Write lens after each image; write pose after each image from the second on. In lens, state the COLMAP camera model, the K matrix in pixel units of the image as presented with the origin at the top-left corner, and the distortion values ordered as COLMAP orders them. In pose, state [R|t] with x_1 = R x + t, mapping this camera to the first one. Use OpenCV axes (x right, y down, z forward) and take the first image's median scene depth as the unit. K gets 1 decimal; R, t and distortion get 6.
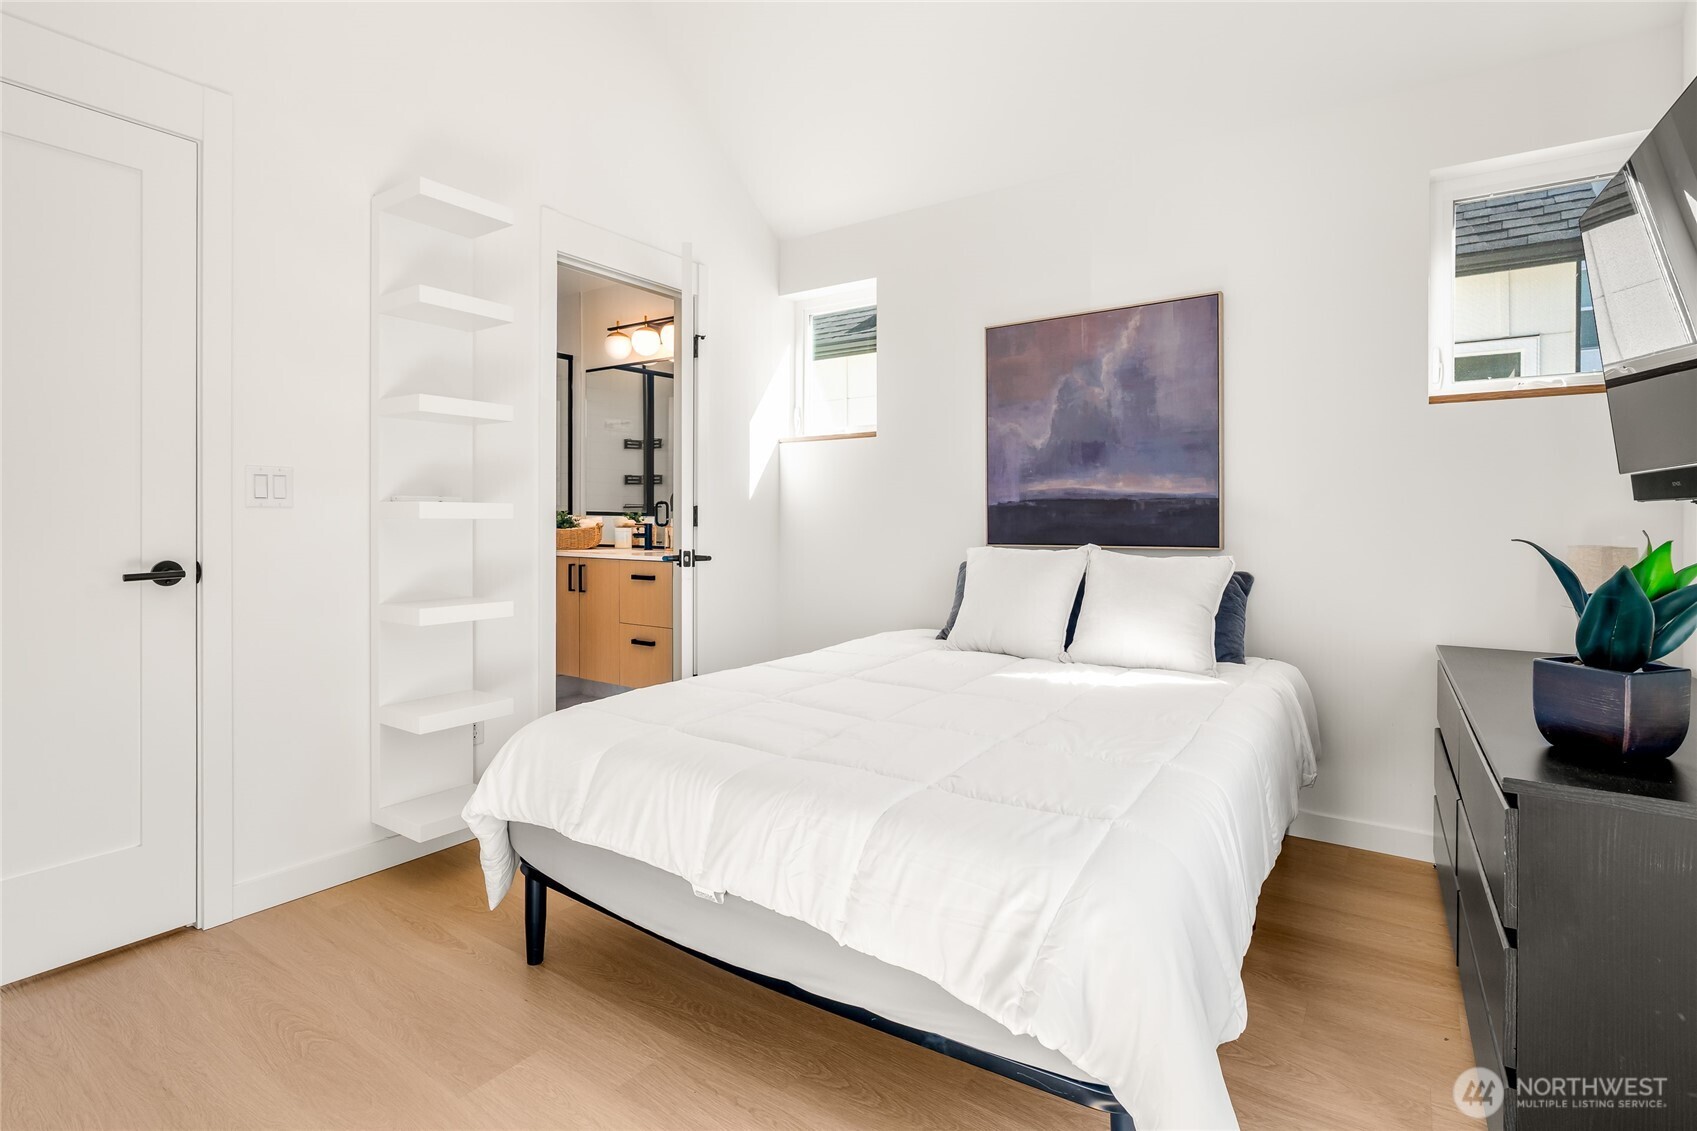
lens RADIAL K [[770.4, 0, 849.0], [0, 770.4, 514.5], [0, 0, 1]] dist [0.001206, 0.000154]
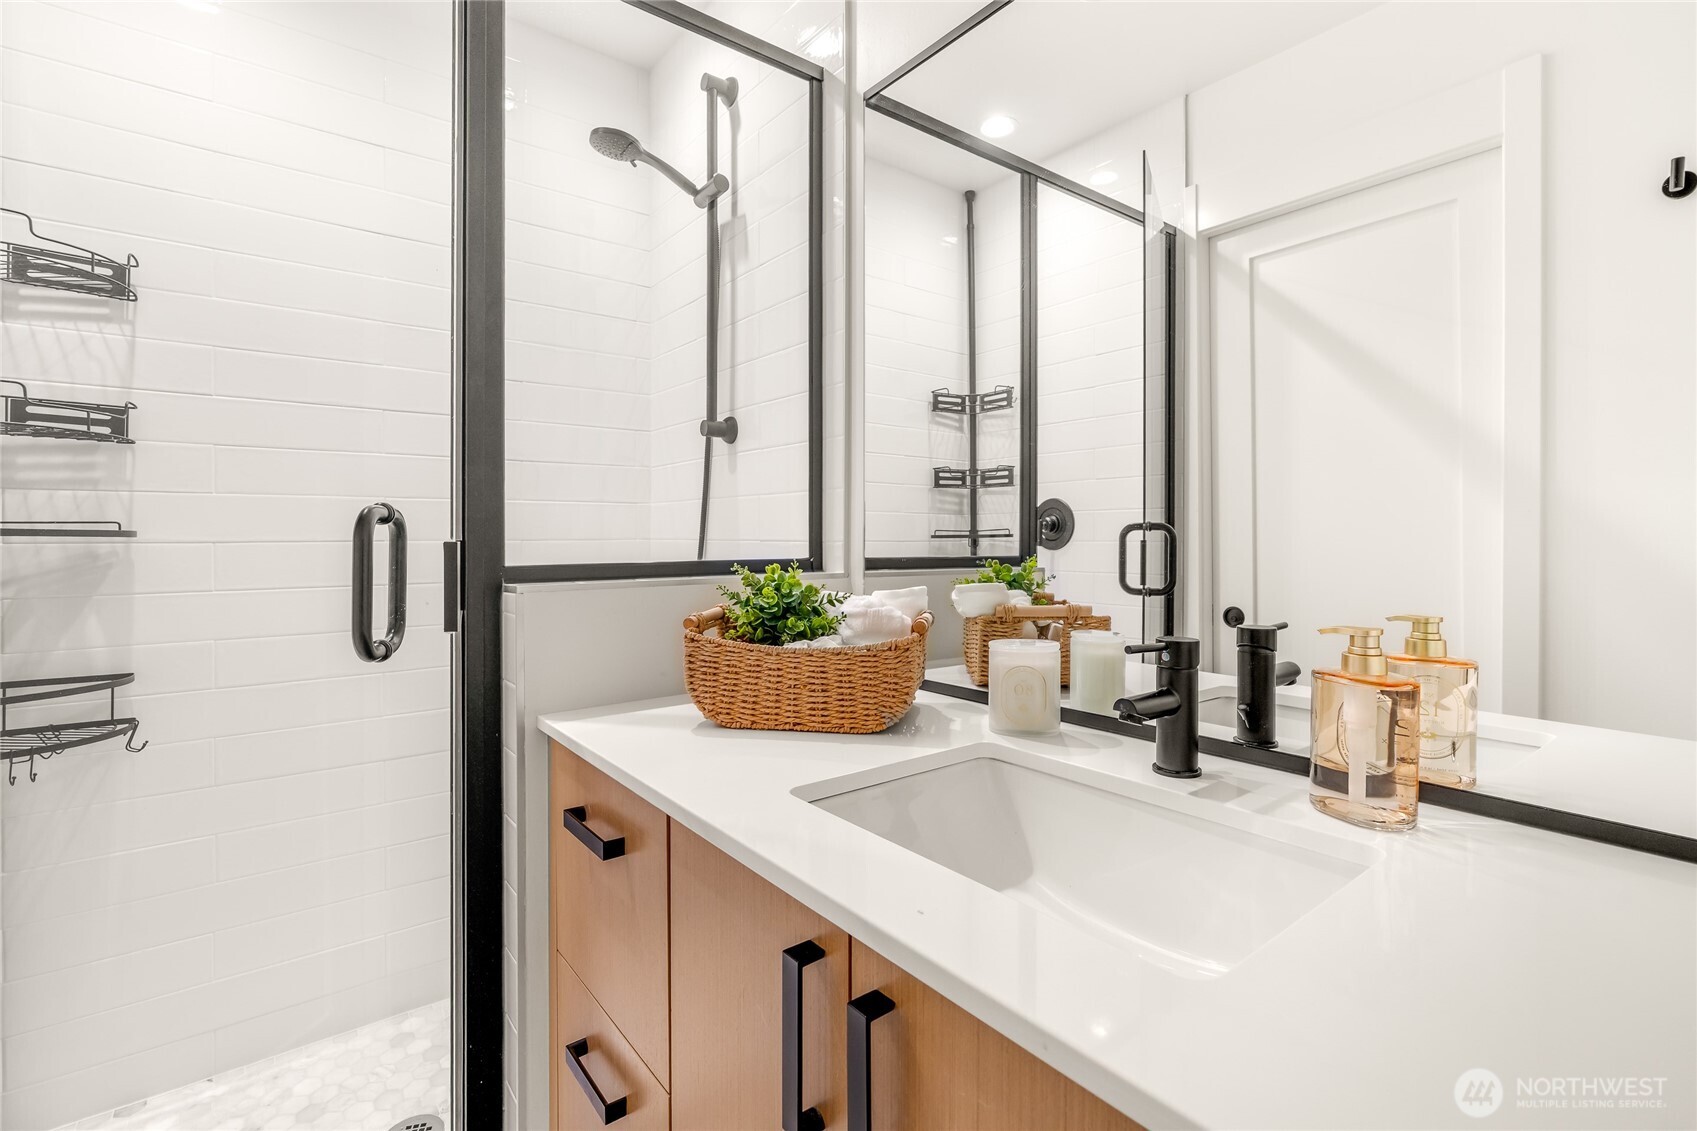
lens RADIAL K [[785.8, 0, 851.6], [0, 785.8, 554.1], [0, 0, 1]] dist [-0.000512, -0.000256]
pose [[0.949635, 0.005885, -0.313304, -0.248244], [0.001063, 0.999757, 0.022001, -0.013376], [0.313358, -0.021226, 0.949398, 0.703558]]
